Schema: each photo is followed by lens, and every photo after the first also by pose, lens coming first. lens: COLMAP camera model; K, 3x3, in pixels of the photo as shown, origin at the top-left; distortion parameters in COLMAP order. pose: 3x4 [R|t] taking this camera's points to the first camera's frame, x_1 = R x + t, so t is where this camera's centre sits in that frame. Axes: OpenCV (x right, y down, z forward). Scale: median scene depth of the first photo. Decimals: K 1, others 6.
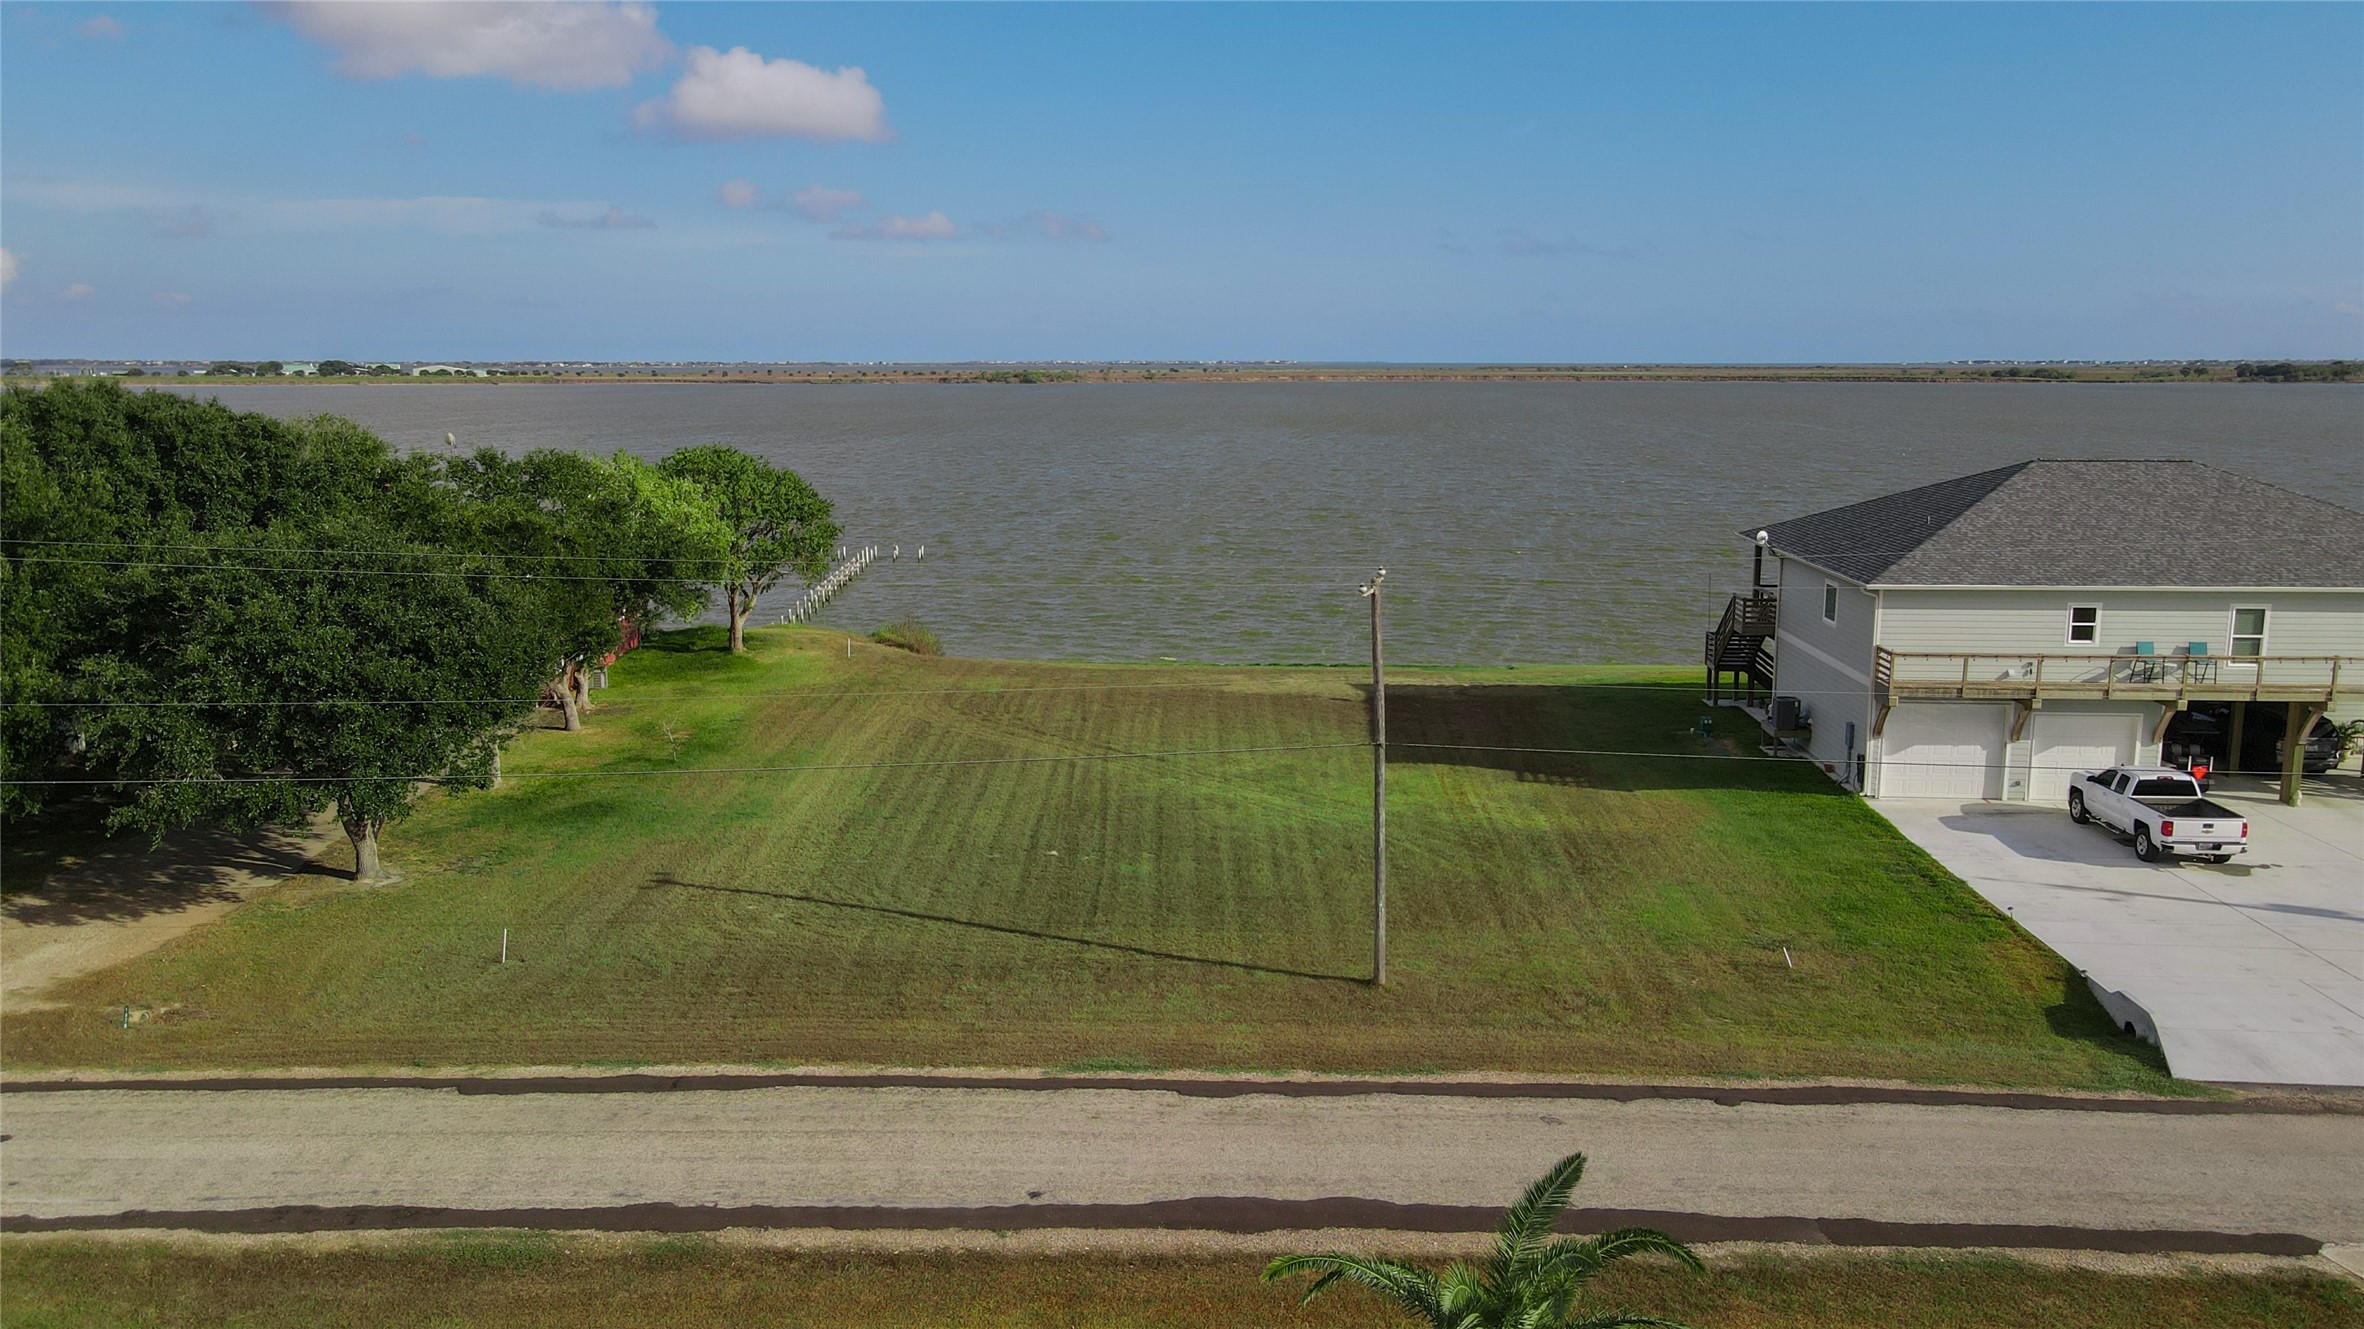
lens RADIAL K [[1724.4, 0, 1182.0], [0, 1724.4, 664.5], [0, 0, 1]] dist [-0.010266, 0.042805]
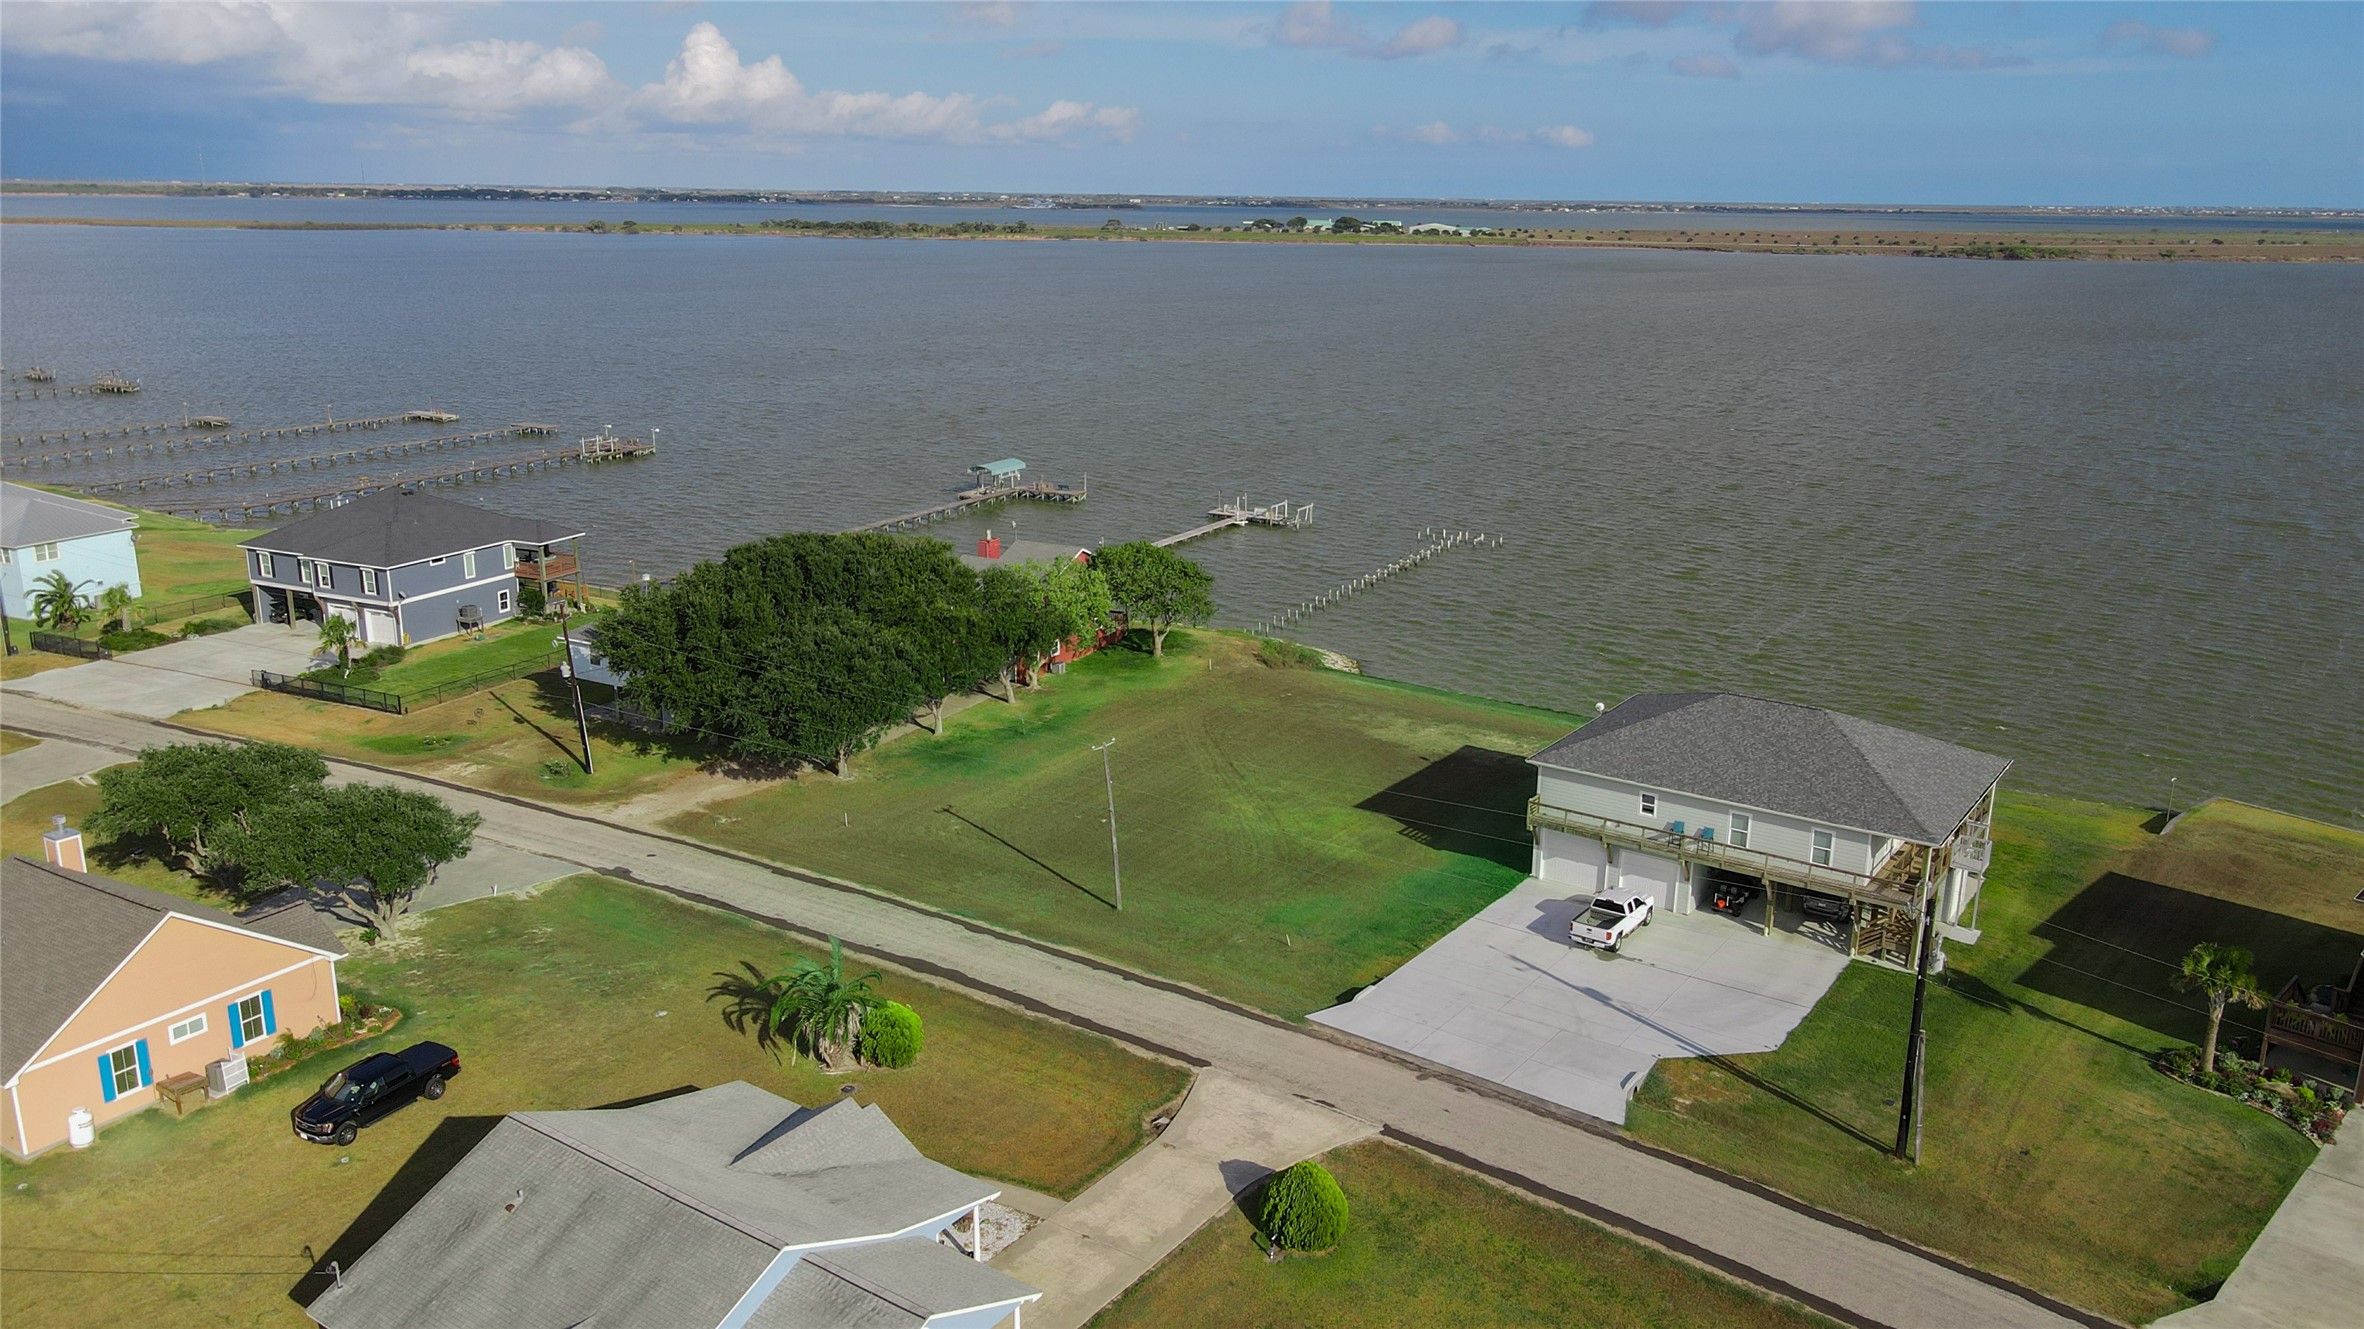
lens RADIAL K [[1671.0, 0, 1204.7], [0, 1671.0, 608.0], [0, 0, 1]] dist [0.009719, 0.006610]
pose [[0.861025, 0.133173, -0.490817, 1.068720], [-0.108154, 0.990978, 0.079151, -0.345398], [0.496930, -0.015067, 0.867660, -0.755498]]
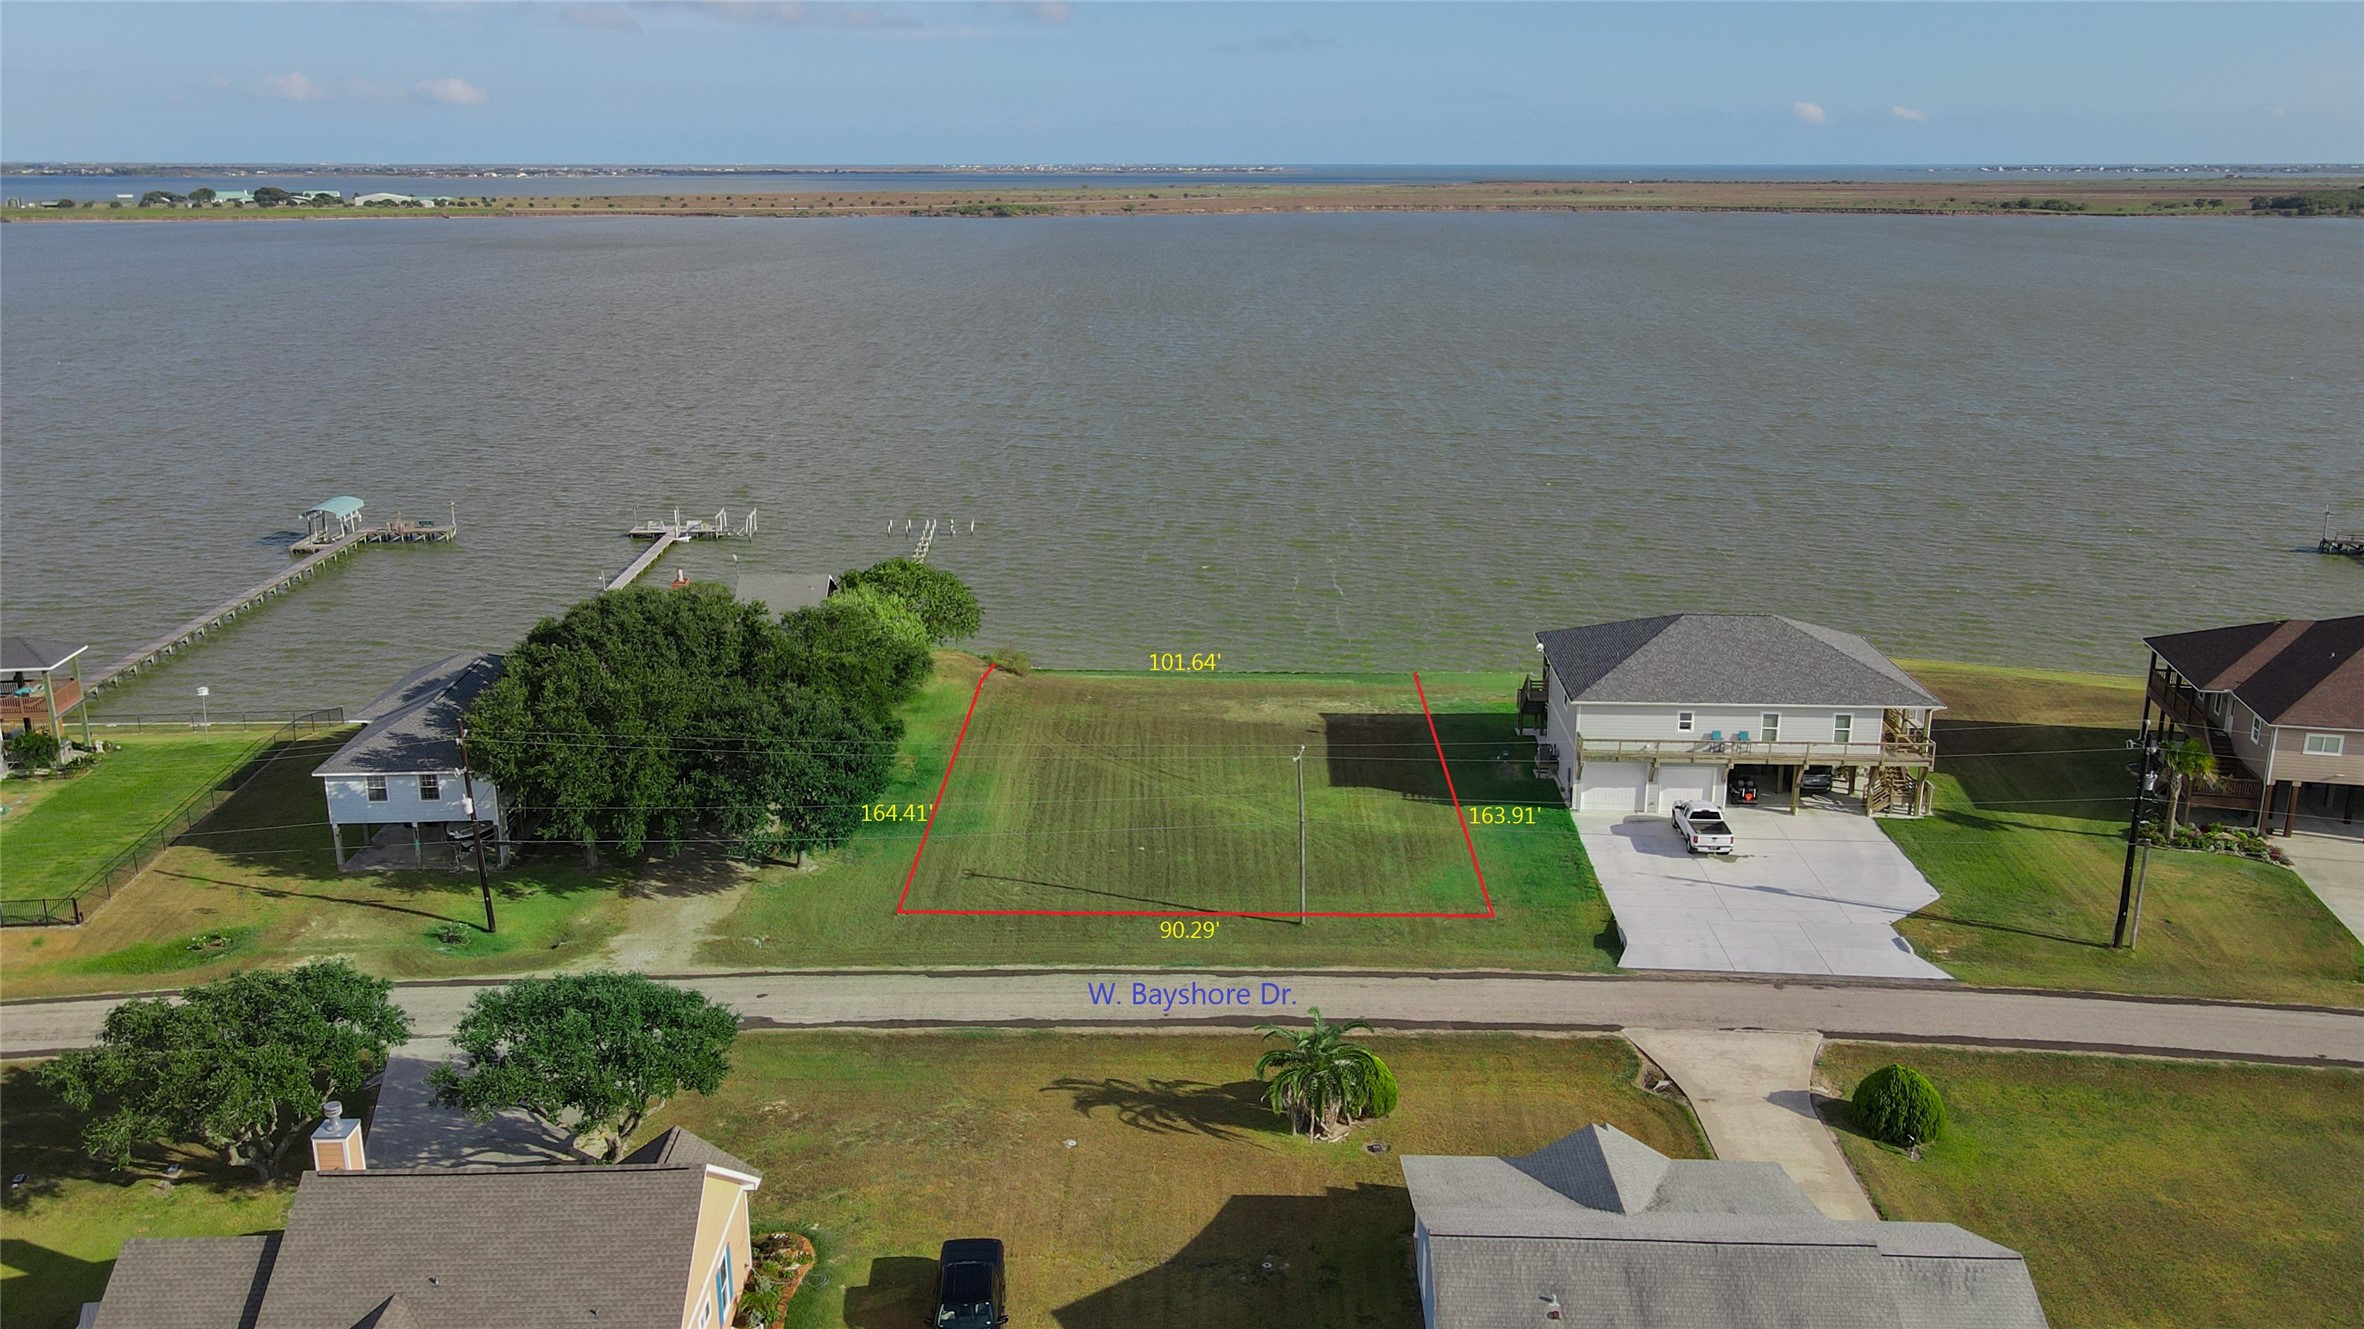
lens RADIAL K [[1764.5, 0, 1182.0], [0, 1764.5, 664.5], [0, 0, 1]] dist [0.001181, 0.007664]
pose [[0.999943, -0.002854, 0.010327, -0.053240], [0.001930, 0.996084, 0.088391, -0.294188], [-0.010539, -0.088366, 0.996032, -1.038708]]
